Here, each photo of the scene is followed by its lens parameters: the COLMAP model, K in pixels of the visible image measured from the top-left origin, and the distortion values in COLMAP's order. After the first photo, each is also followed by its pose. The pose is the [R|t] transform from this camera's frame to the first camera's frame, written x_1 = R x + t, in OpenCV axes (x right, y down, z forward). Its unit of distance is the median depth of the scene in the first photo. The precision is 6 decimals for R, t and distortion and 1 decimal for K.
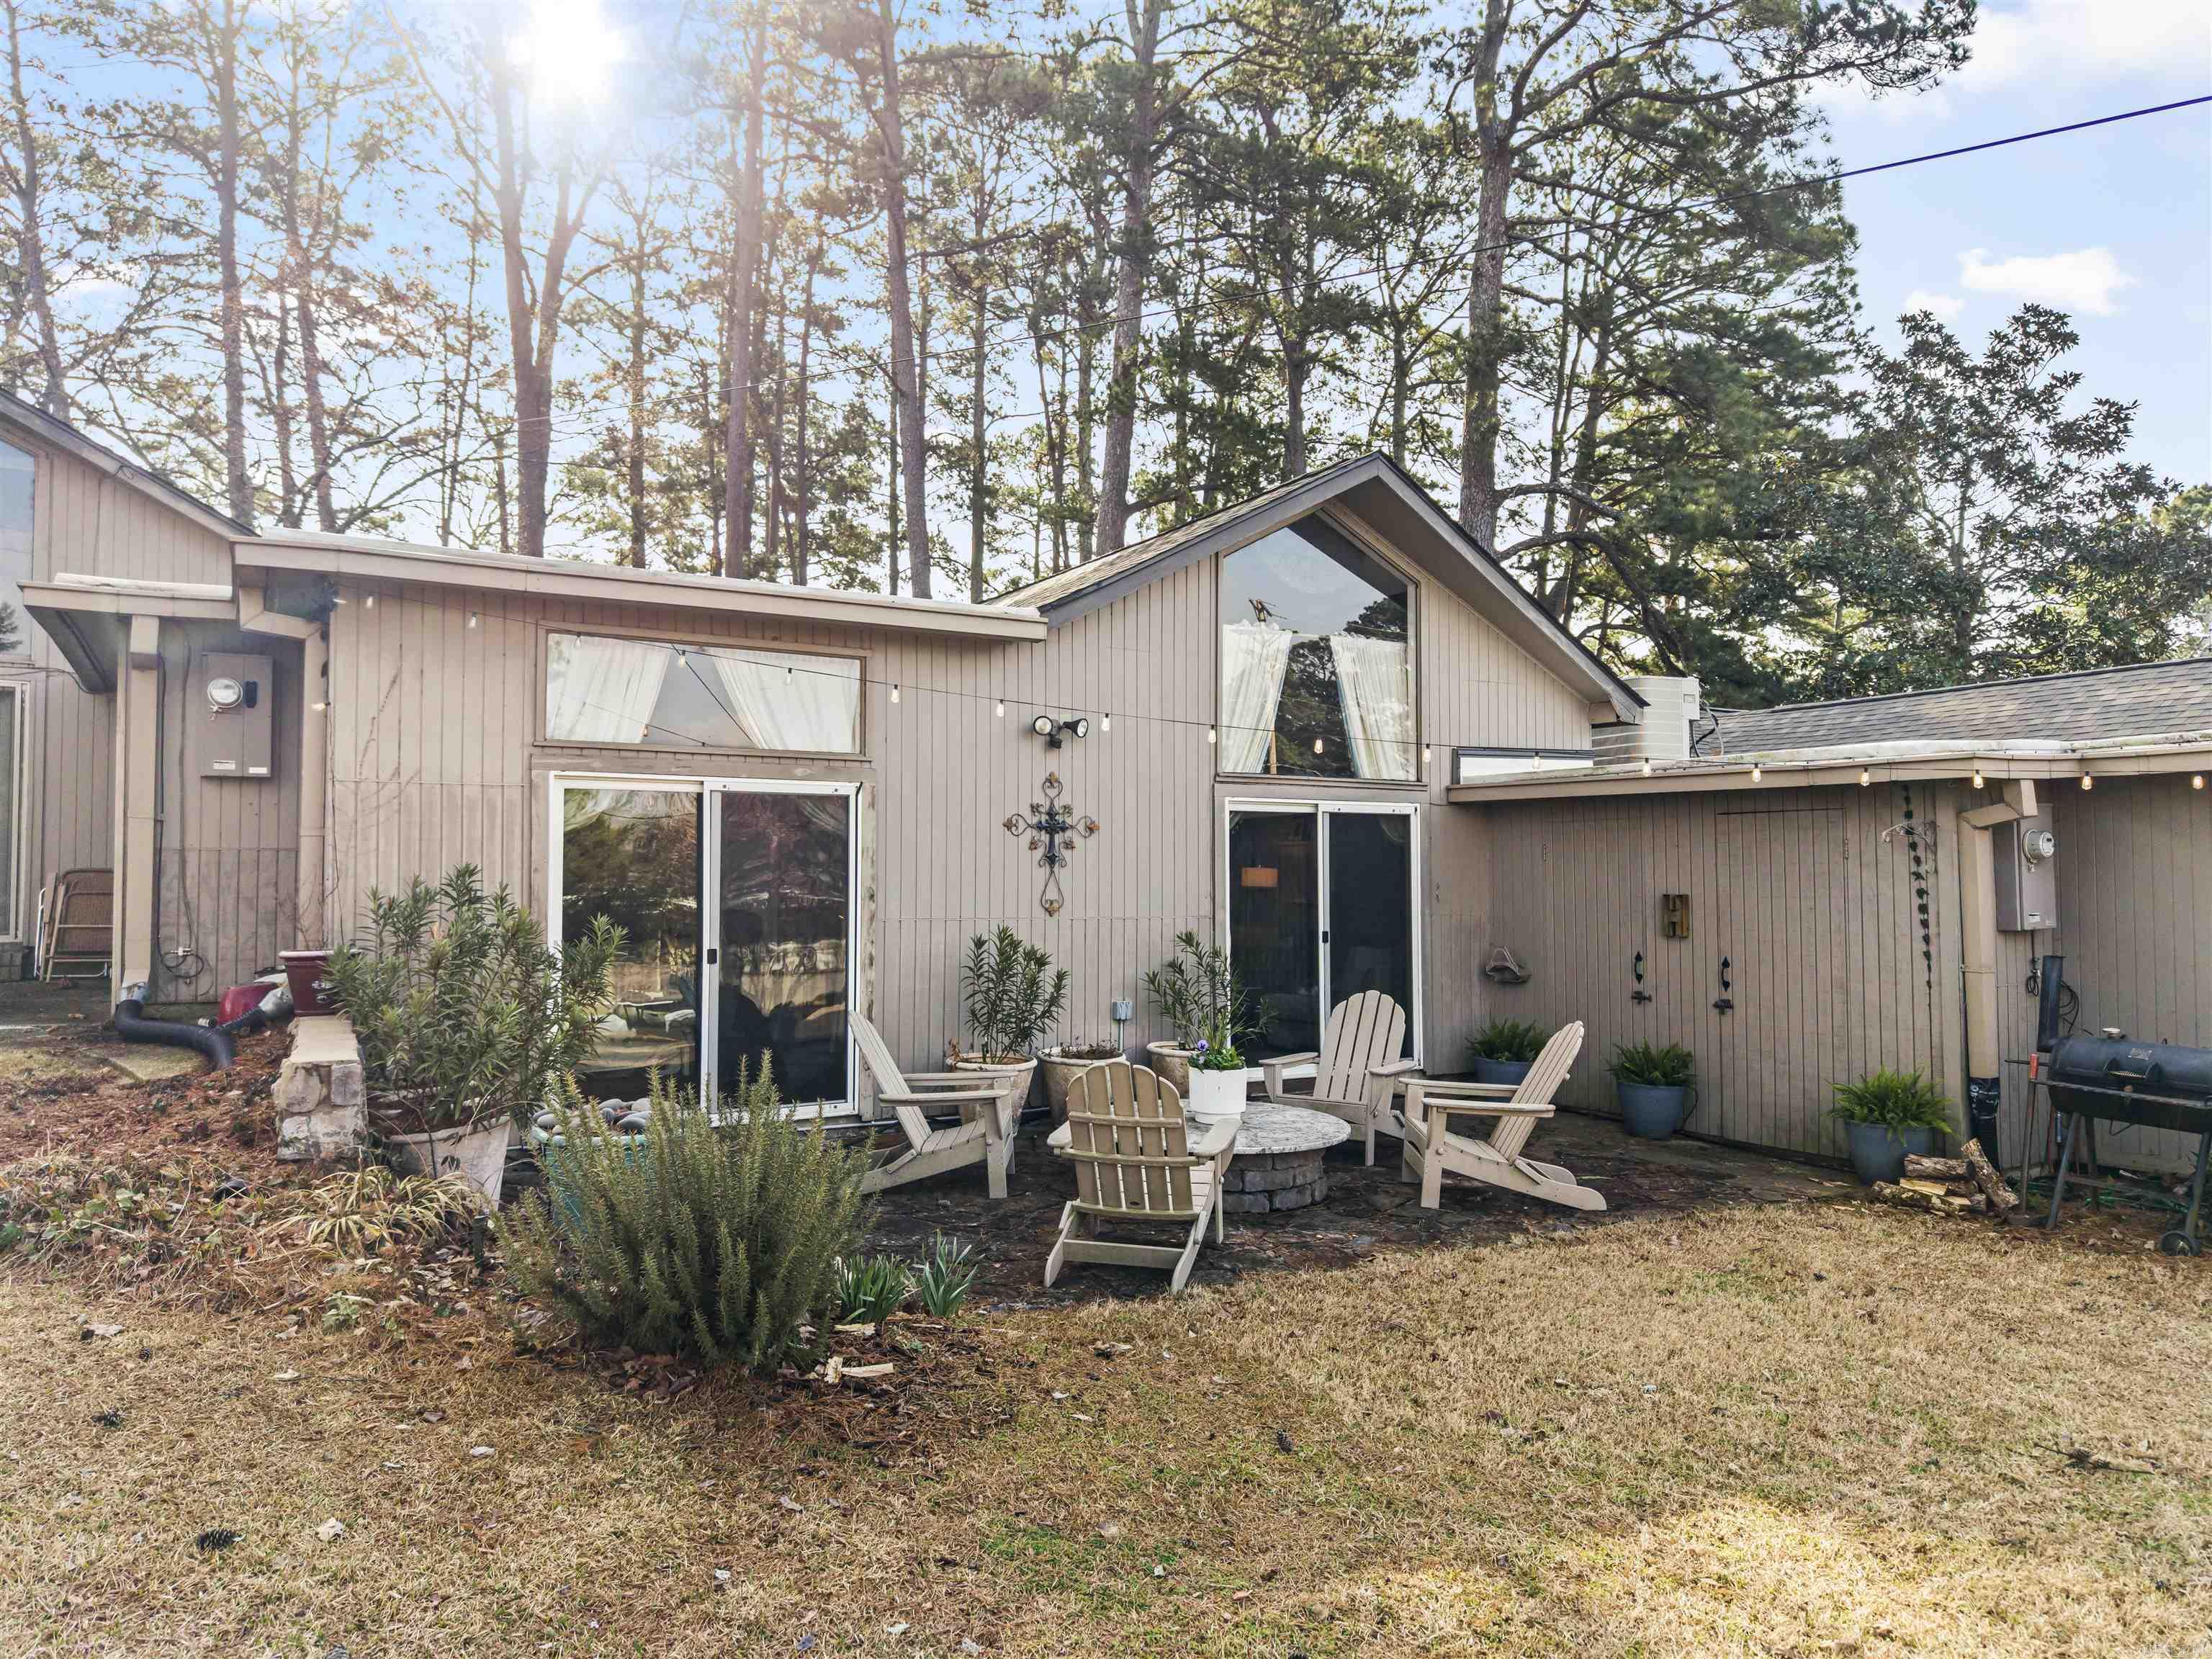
lens RADIAL K [[1501.5, 0, 1068.3], [0, 1501.5, 827.7], [0, 0, 1]] dist [0.010086, -0.003756]
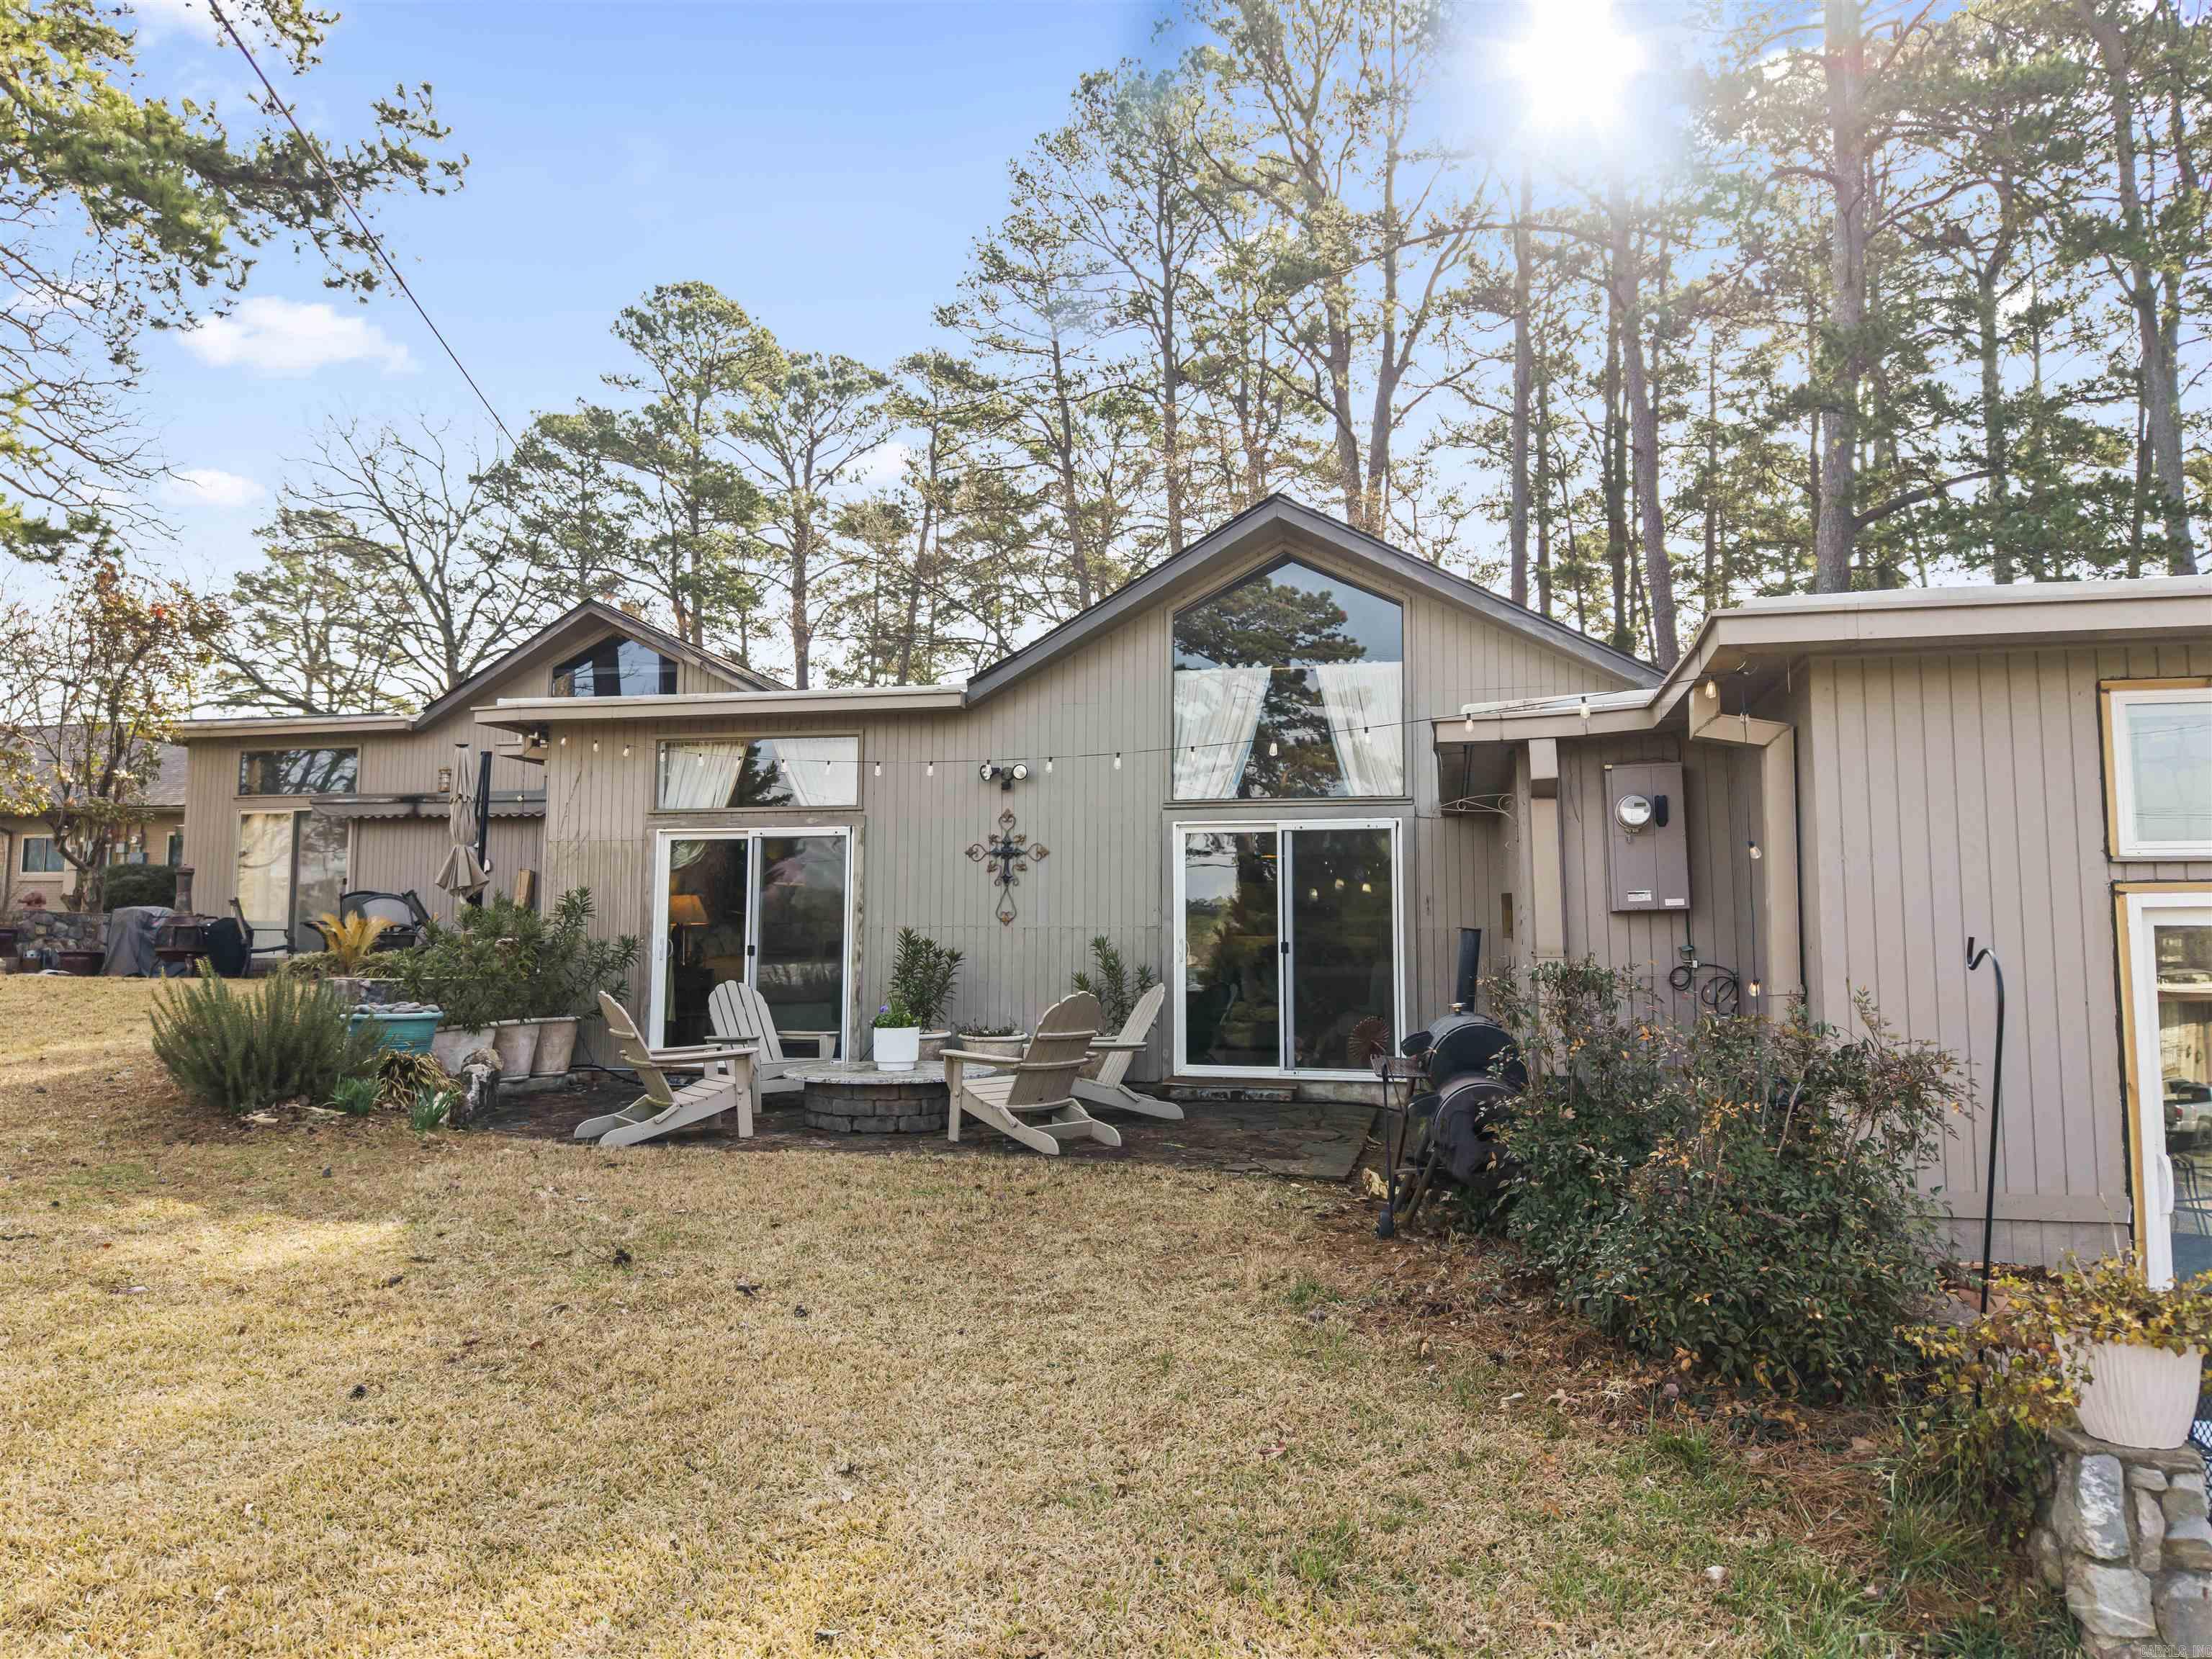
lens RADIAL K [[1444.6, 0, 1041.2], [0, 1444.6, 840.6], [0, 0, 1]] dist [0.050717, -0.081136]
pose [[0.746557, -0.053867, -0.663138, 0.864108], [0.019422, 0.998057, -0.059208, 0.064851], [0.665038, 0.031322, 0.746152, 0.134436]]
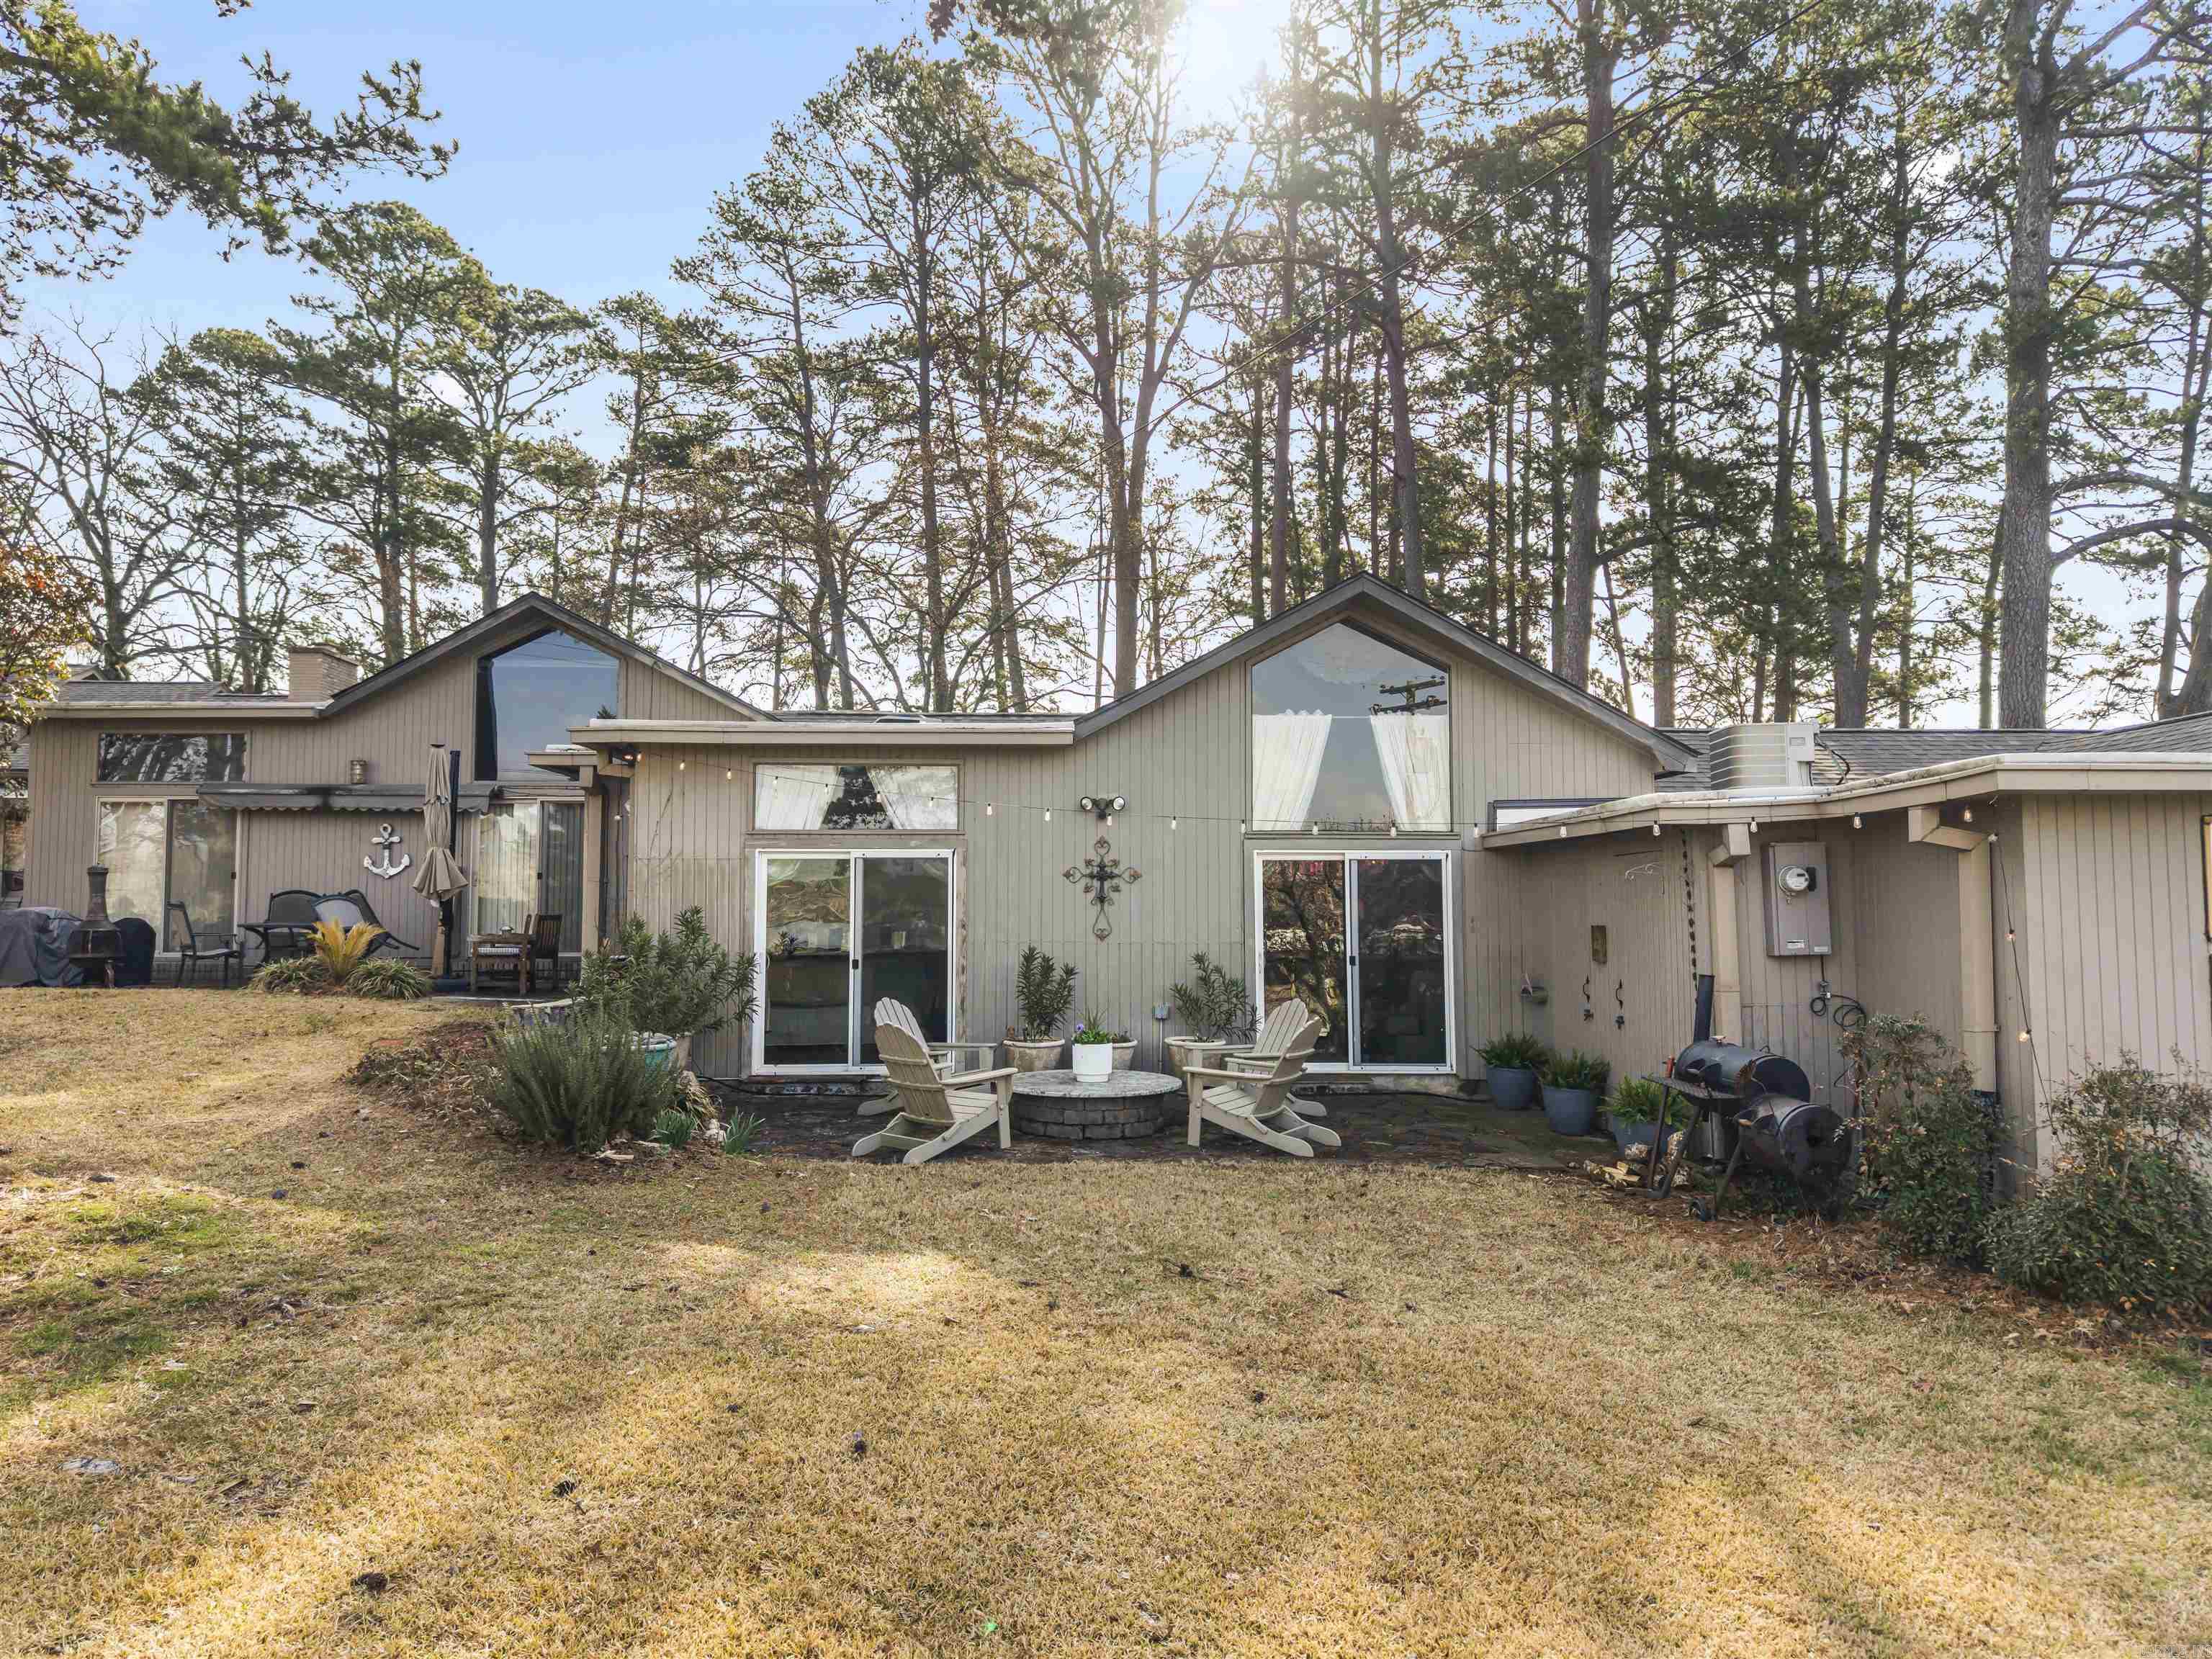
lens RADIAL K [[1440.2, 0, 1031.5], [0, 1440.2, 827.5], [0, 0, 1]] dist [0.060980, -0.079832]
pose [[0.877362, -0.032925, -0.478699, 0.610376], [0.018992, 0.999244, -0.033918, -0.001433], [0.479453, 0.020667, 0.877324, -0.210088]]
